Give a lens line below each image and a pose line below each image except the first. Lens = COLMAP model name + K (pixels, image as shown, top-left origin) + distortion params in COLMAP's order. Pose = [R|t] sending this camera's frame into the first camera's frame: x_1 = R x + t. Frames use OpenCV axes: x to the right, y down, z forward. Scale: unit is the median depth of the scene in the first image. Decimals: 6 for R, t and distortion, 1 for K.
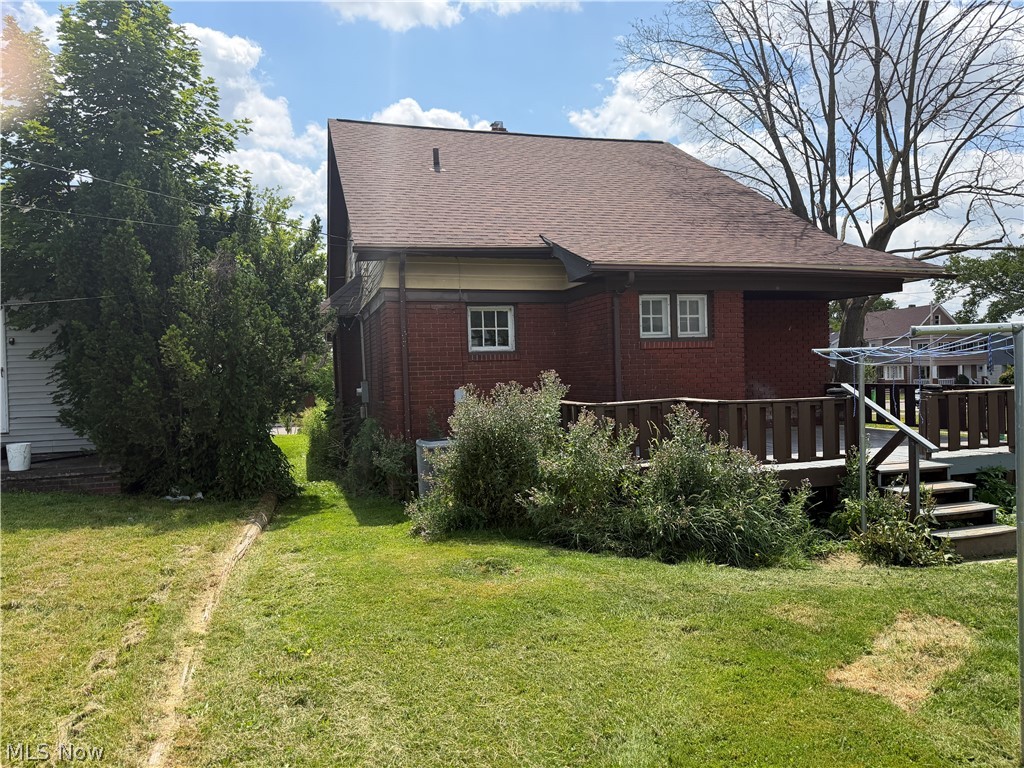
lens RADIAL K [[708.0, 0, 506.7], [0, 708.0, 391.1], [0, 0, 1]] dist [0.018665, -0.011996]
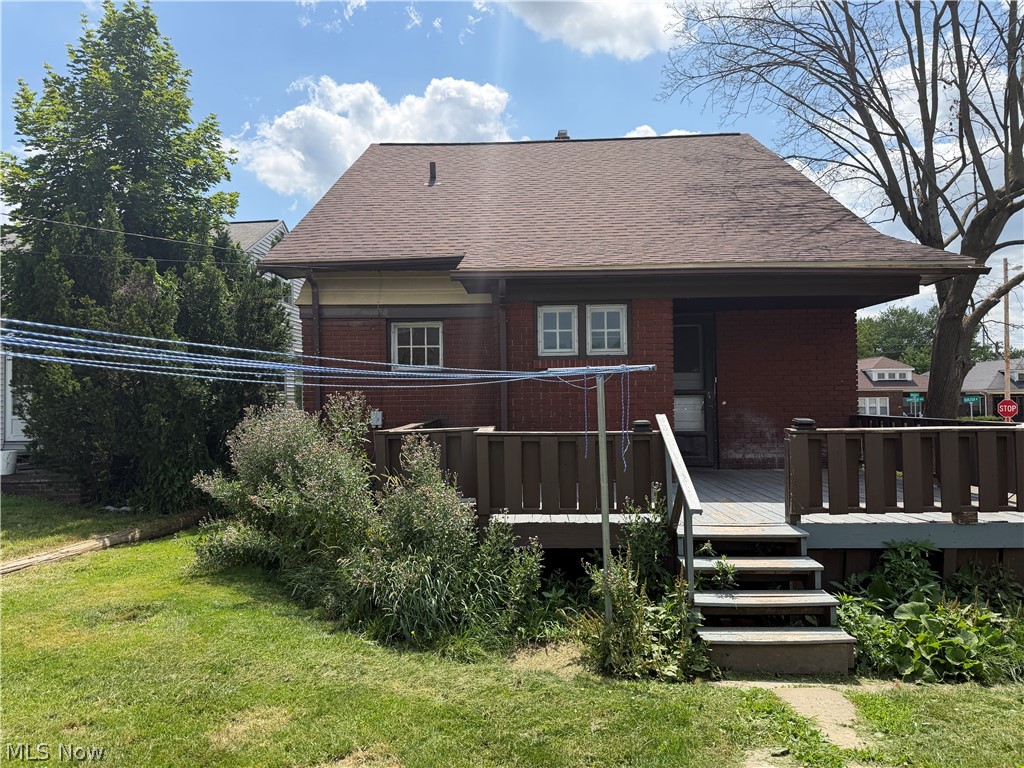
lens RADIAL K [[708.0, 0, 512.7], [0, 708.0, 375.8], [0, 0, 1]] dist [0.018665, -0.011996]
pose [[0.951549, 0.008233, -0.307386, 0.409316], [-0.024248, 0.998538, -0.048316, -0.008408], [0.306539, 0.053429, 0.950358, 0.169144]]
